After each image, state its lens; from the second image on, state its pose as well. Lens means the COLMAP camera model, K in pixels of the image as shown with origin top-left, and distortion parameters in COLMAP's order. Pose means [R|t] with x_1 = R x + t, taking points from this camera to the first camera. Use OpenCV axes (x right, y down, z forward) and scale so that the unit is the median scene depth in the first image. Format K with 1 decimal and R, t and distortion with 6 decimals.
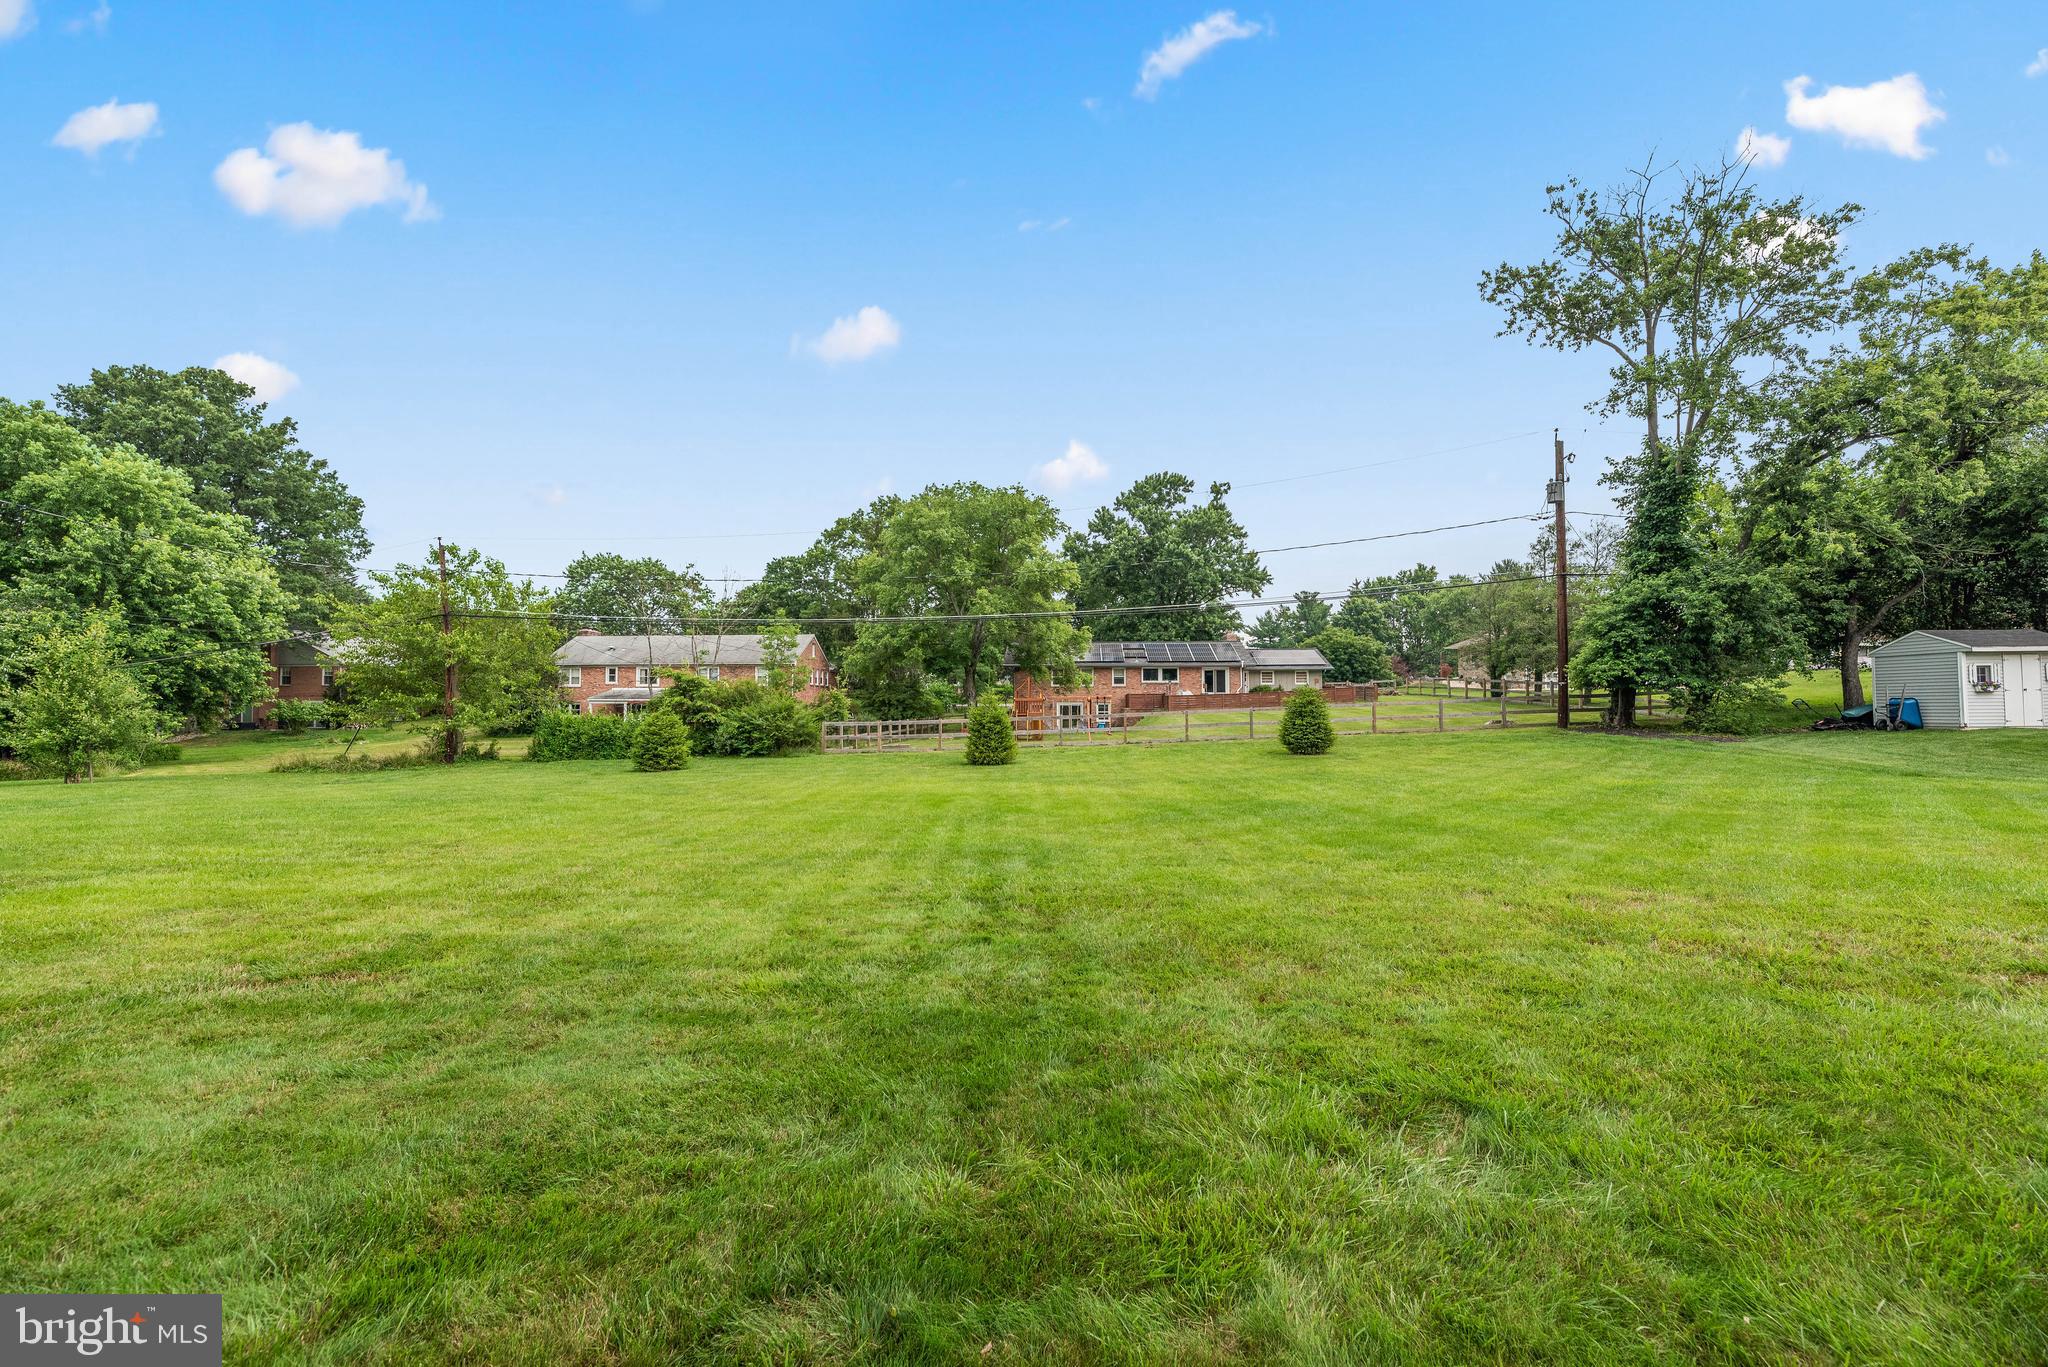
lens RADIAL K [[829.1, 0, 1024.0], [0, 829.1, 683.5], [0, 0, 1]] dist [0.000136, 0.000239]
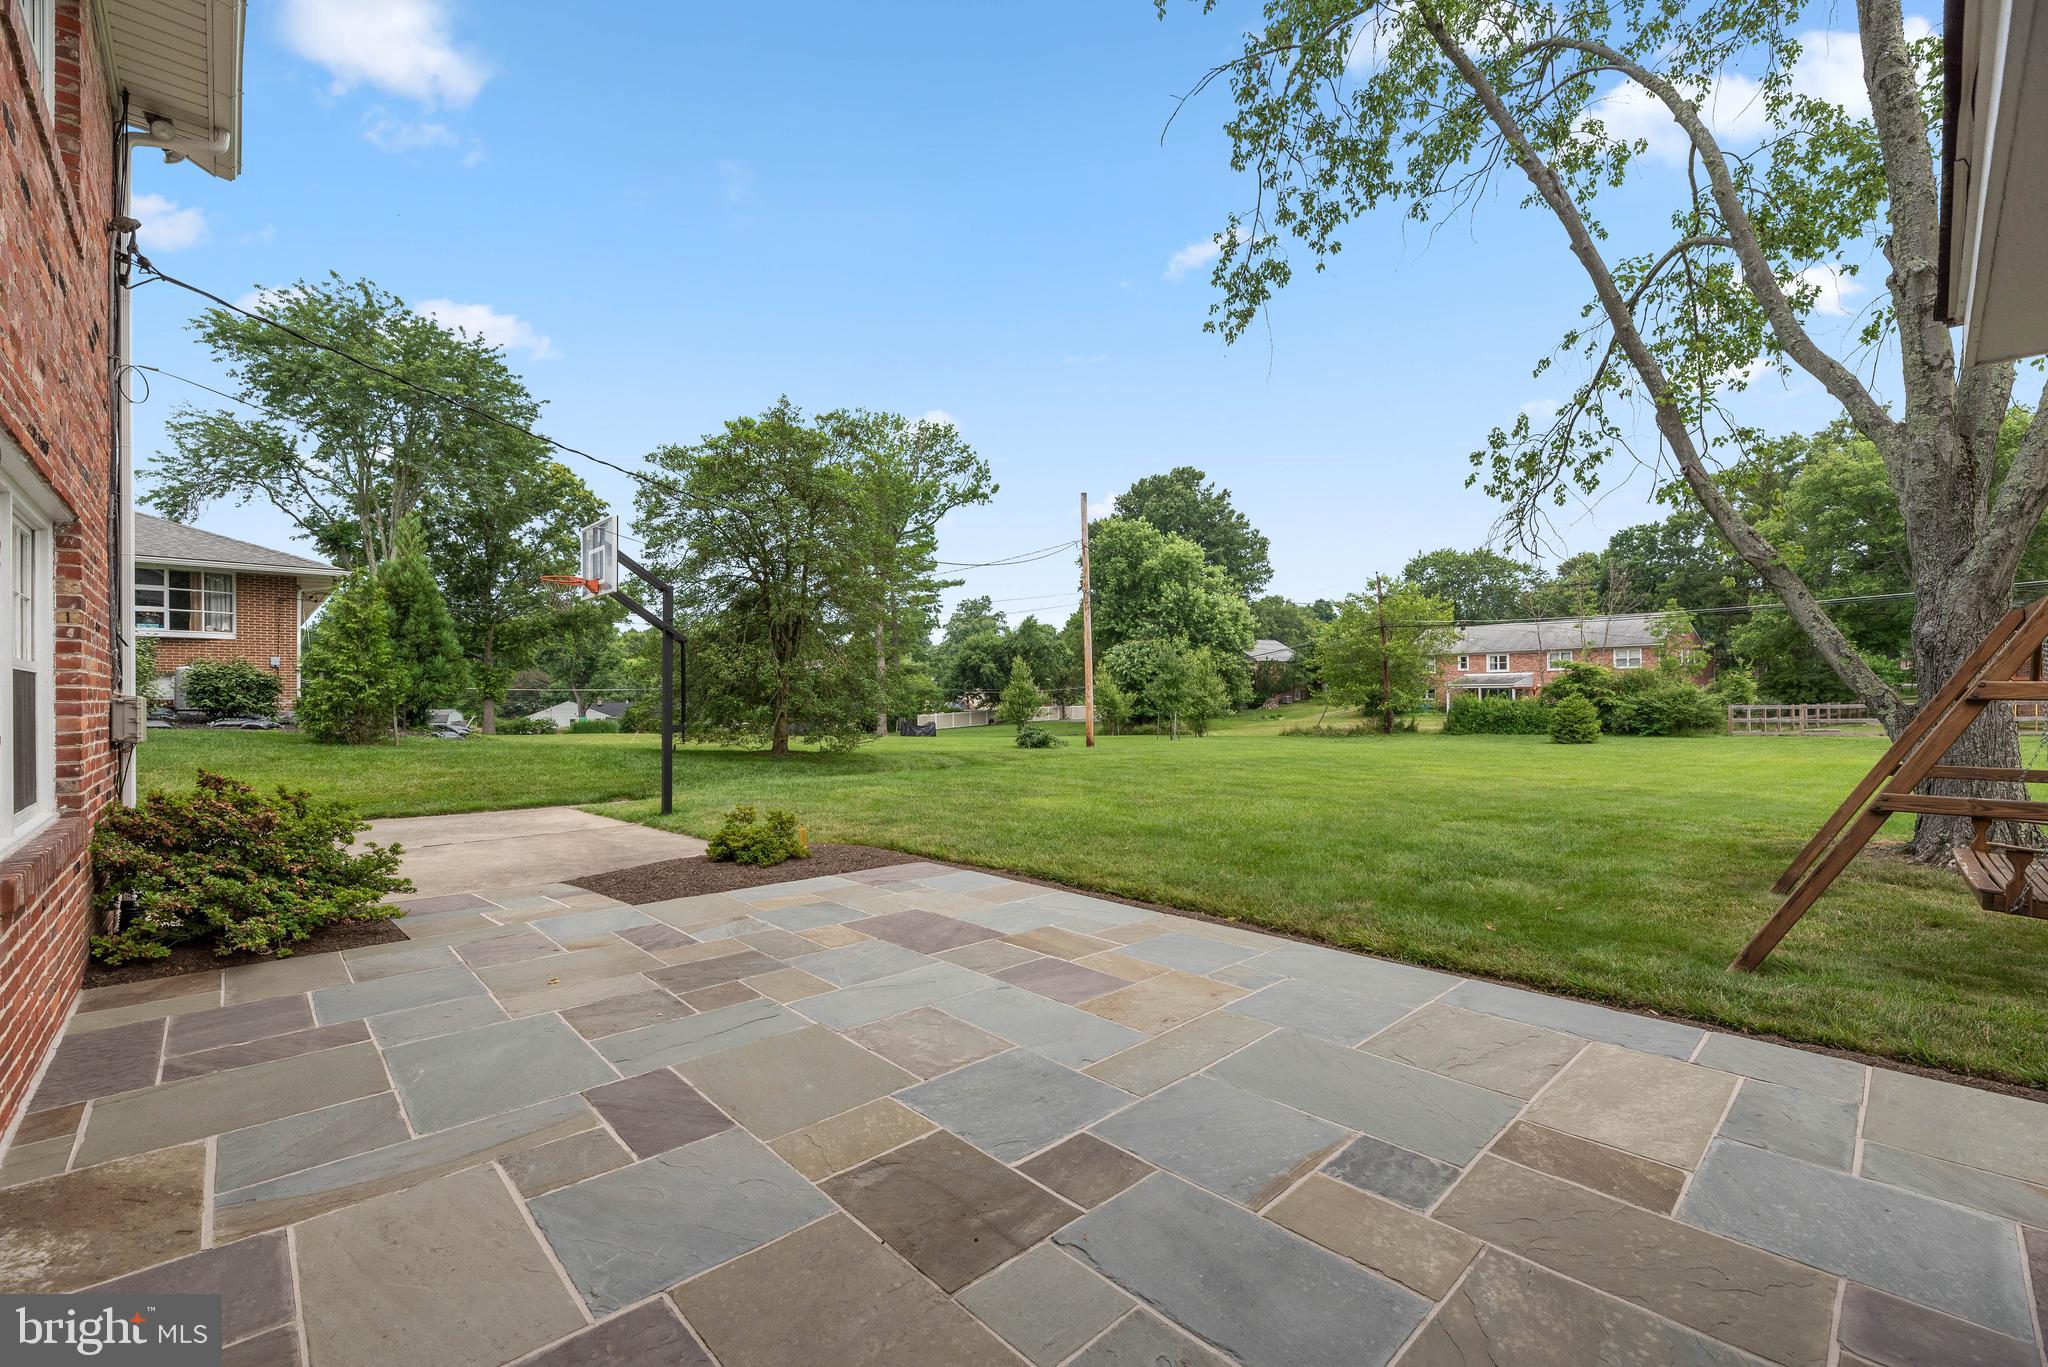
lens RADIAL K [[850.9, 0, 1024.0], [0, 850.9, 683.5], [0, 0, 1]] dist [-0.001071, -0.000156]
pose [[0.638557, -0.013608, -0.769454, 0.012362], [0.029962, 0.999525, 0.007188, -0.013141], [0.768991, -0.027644, 0.638662, -0.316320]]
